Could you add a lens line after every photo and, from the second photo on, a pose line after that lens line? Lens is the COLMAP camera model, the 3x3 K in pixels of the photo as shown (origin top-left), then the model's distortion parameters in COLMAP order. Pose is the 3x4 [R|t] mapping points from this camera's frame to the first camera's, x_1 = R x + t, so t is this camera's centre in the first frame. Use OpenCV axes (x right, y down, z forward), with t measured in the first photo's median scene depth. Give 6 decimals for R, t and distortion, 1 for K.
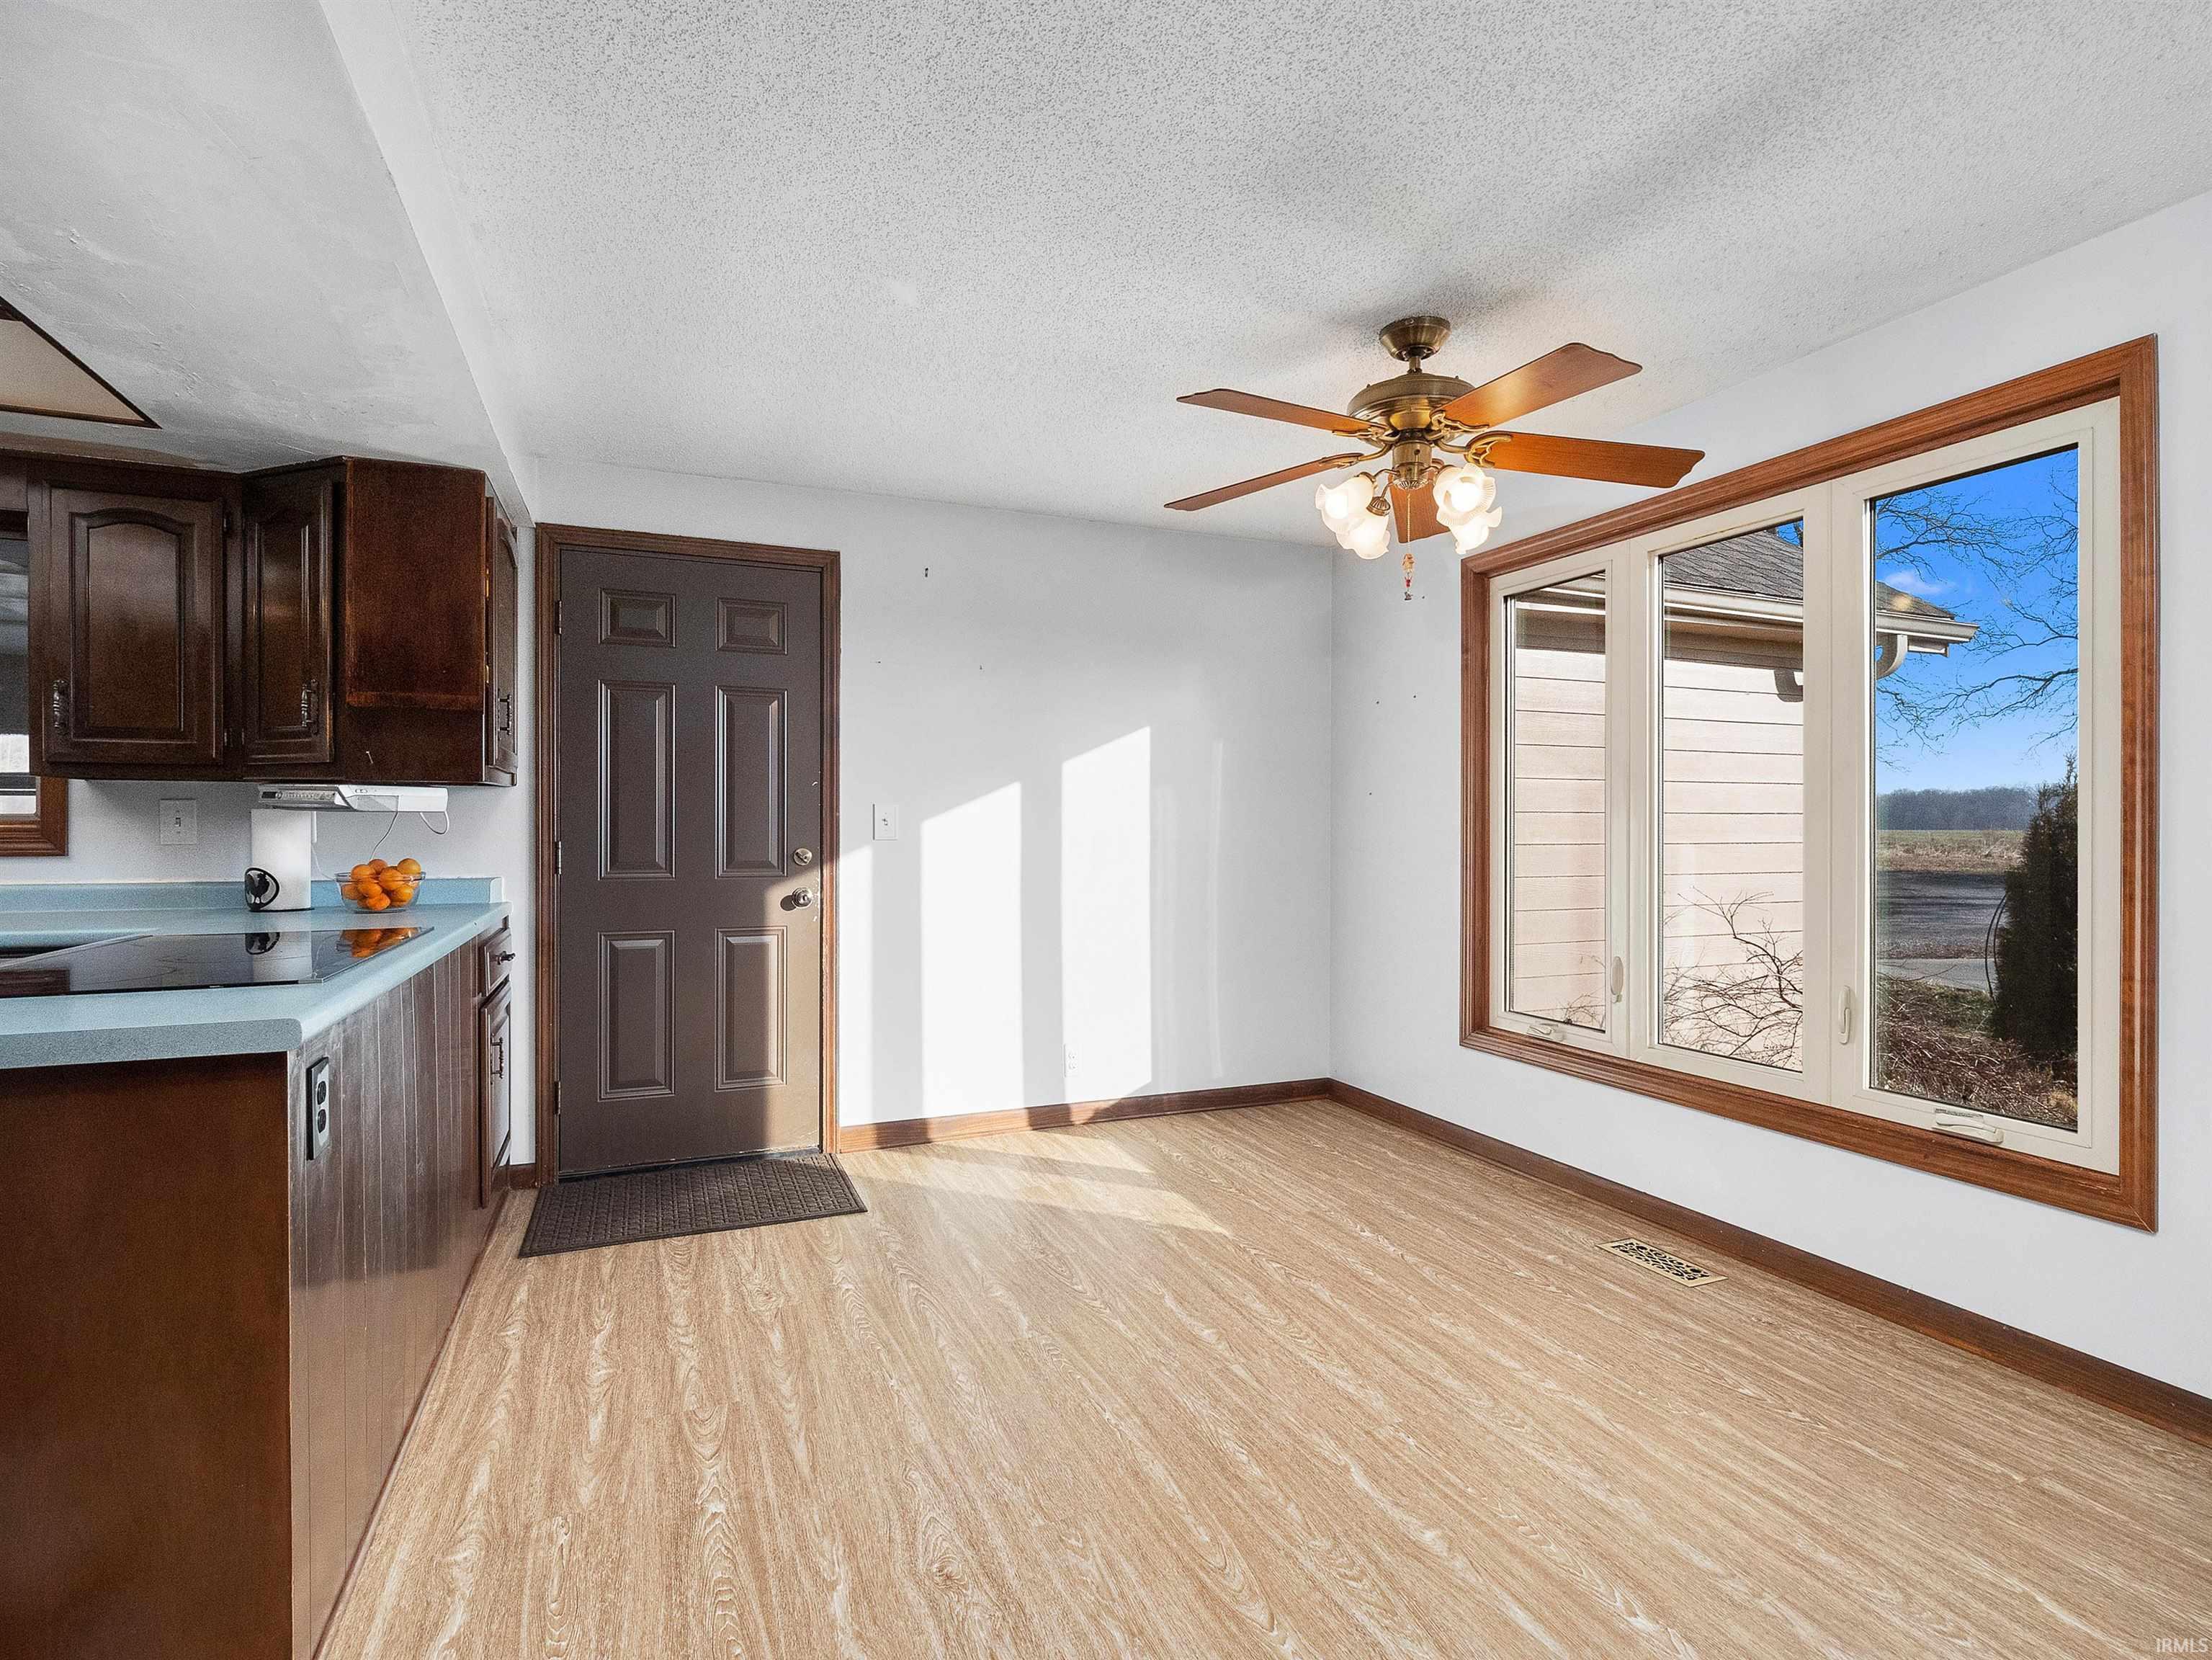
lens RADIAL K [[1094.3, 0, 1103.6], [0, 1094.3, 839.3], [0, 0, 1]] dist [-0.004165, -0.002077]
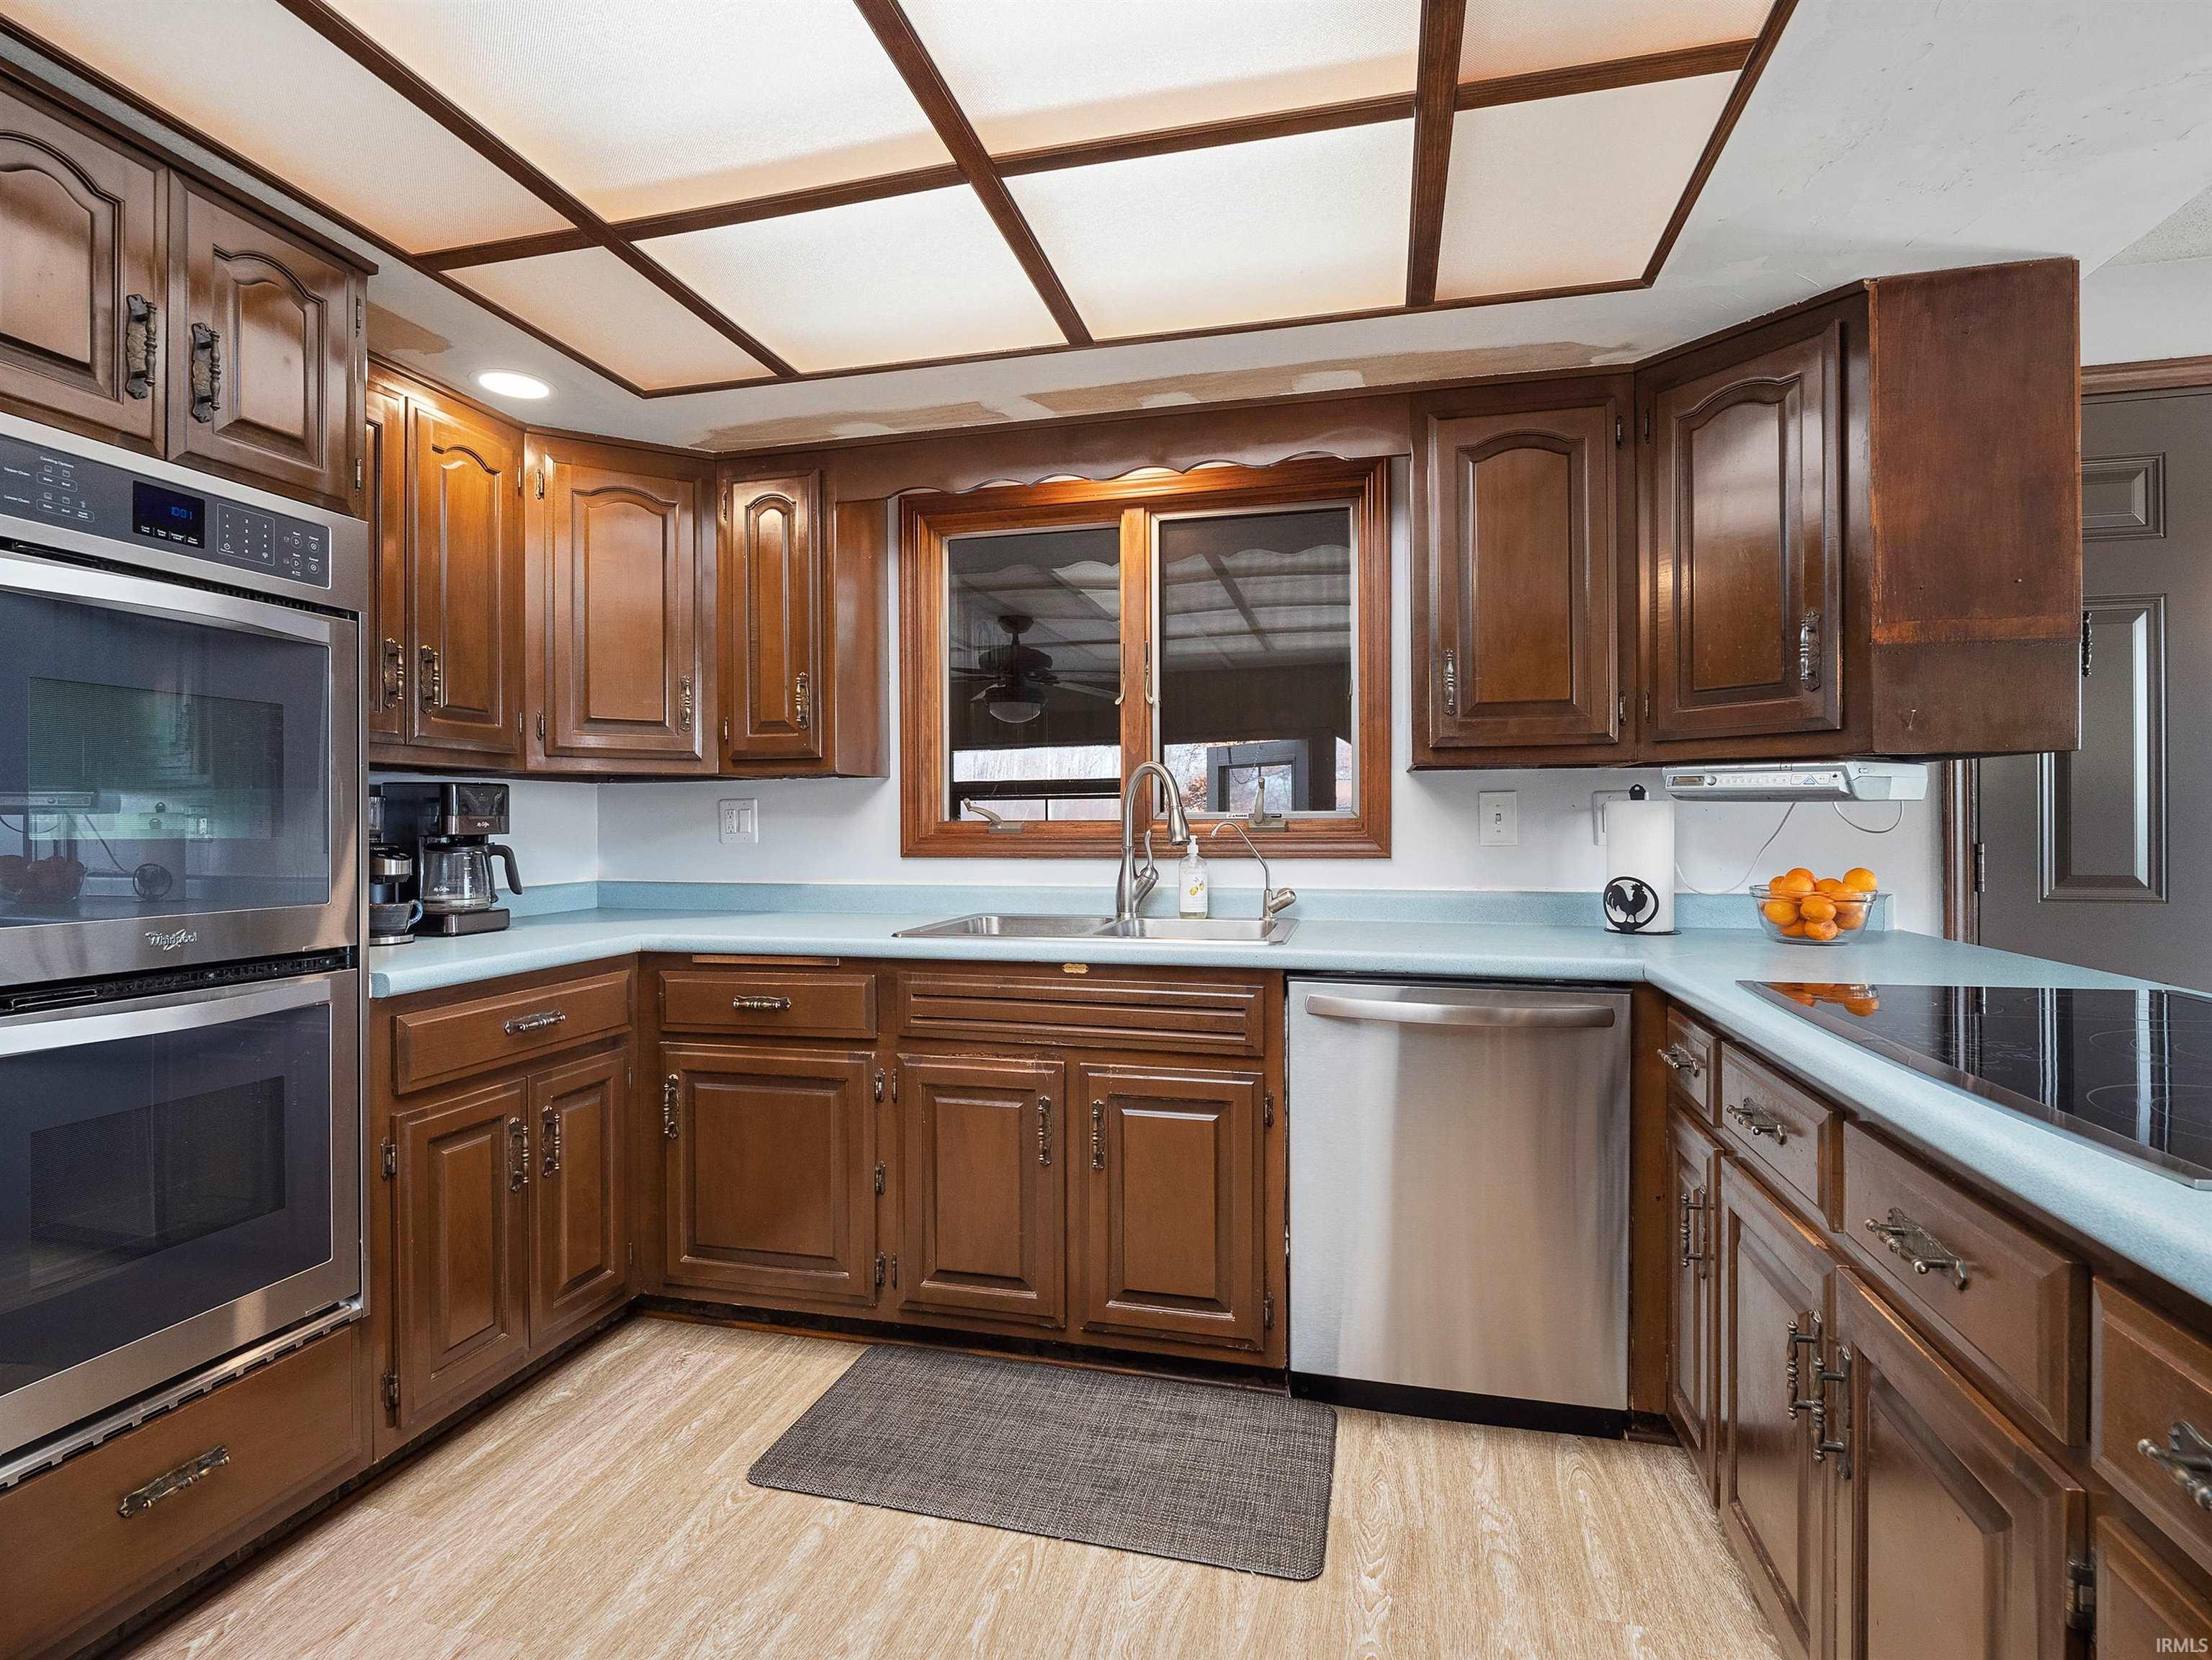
lens RADIAL K [[1094.3, 0, 1102.1], [0, 1094.3, 824.5], [0, 0, 1]] dist [-0.004165, -0.002077]
pose [[0.805924, -0.003250, -0.592010, -0.619196], [-0.002339, 0.999960, -0.008673, -0.003262], [0.592015, 0.008375, 0.805884, 0.154648]]
